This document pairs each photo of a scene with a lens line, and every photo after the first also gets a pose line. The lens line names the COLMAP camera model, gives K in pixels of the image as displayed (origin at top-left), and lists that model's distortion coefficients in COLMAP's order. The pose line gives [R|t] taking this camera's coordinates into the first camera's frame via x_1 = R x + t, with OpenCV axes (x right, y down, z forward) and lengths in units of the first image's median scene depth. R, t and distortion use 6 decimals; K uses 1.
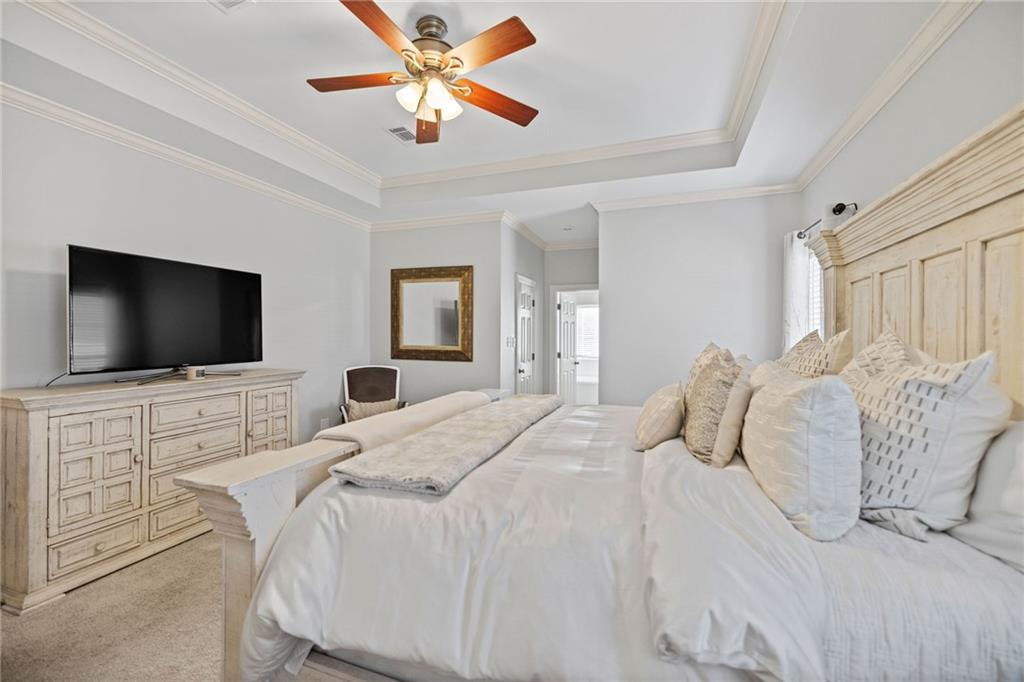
lens RADIAL K [[427.9, 0, 513.3], [0, 427.9, 335.8], [0, 0, 1]] dist [-0.001077, -0.000476]
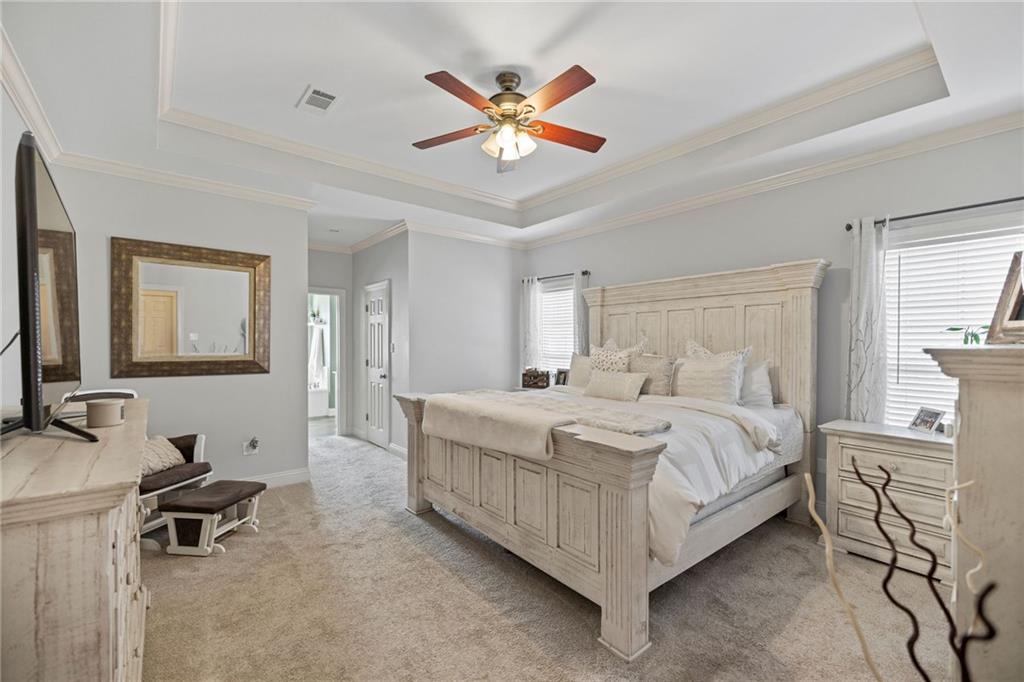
lens RADIAL K [[427.9, 0, 513.3], [0, 427.9, 335.8], [0, 0, 1]] dist [-0.001077, -0.000476]
pose [[0.511338, 0.009586, 0.859326, -0.559485], [-0.000372, 0.999940, -0.010933, -0.002208], [-0.859380, 0.005271, 0.511311, 0.180838]]
